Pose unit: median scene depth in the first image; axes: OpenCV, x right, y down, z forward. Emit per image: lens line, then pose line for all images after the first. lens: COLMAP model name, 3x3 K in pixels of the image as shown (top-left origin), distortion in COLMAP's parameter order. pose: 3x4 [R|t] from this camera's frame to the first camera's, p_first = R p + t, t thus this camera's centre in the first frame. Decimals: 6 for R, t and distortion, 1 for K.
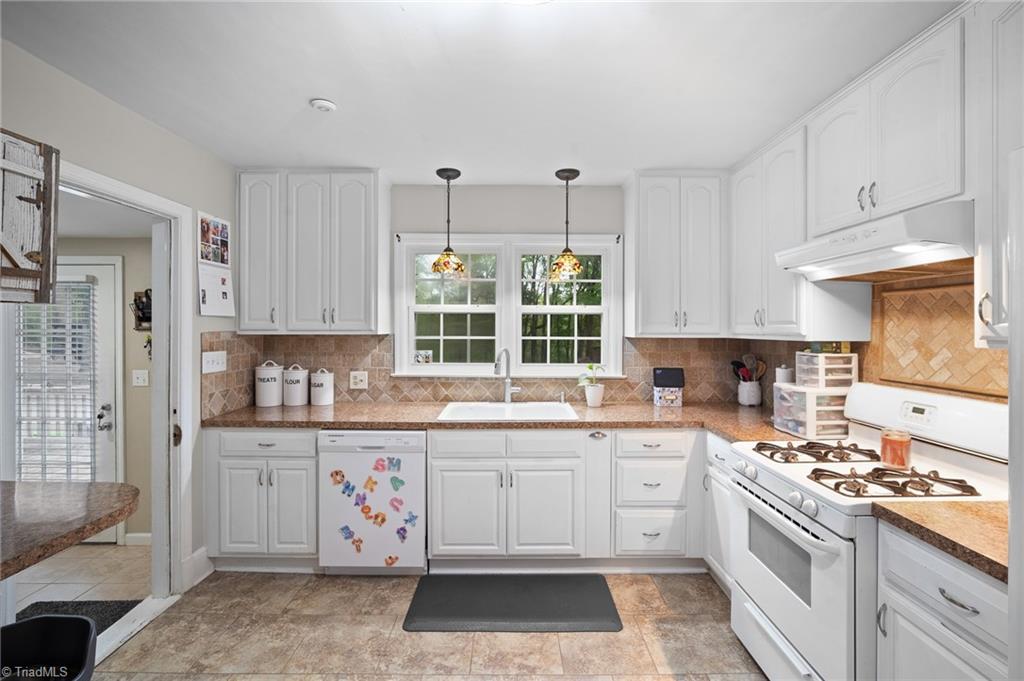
lens RADIAL K [[454.6, 0, 511.3], [0, 454.6, 327.6], [0, 0, 1]] dist [-0.006417, 0.000168]
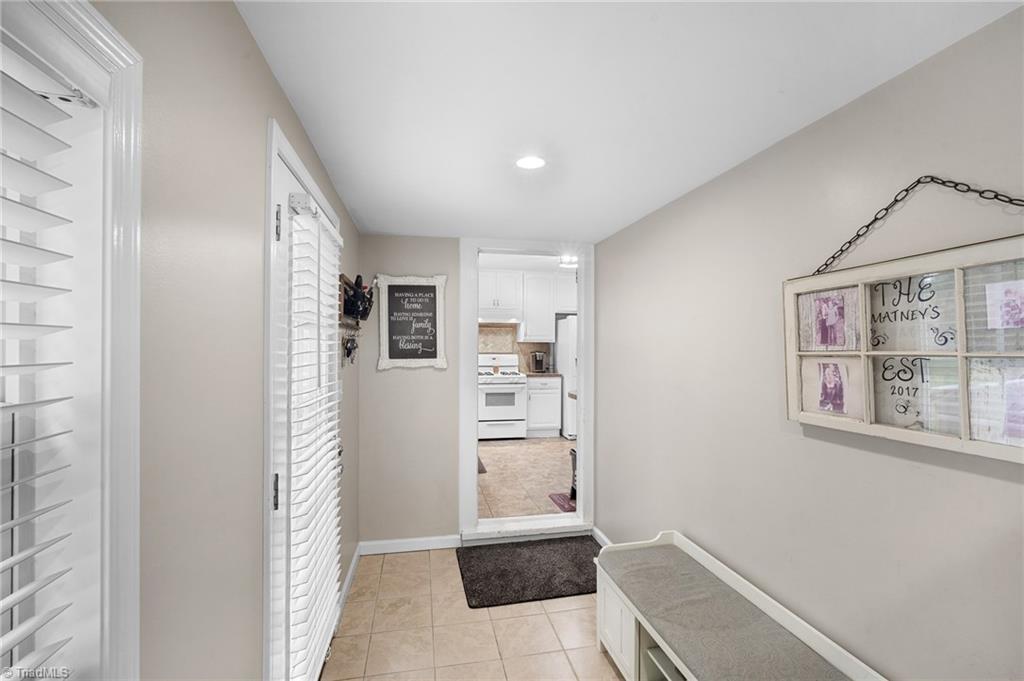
lens RADIAL K [[452.4, 0, 509.5], [0, 452.4, 339.3], [0, 0, 1]] dist [-0.009726, 0.000723]
pose [[-0.191165, 0.012908, 0.981473, -2.018616], [-0.003352, 0.999899, -0.013803, 0.045926], [-0.981552, -0.005928, -0.191103, 1.099441]]
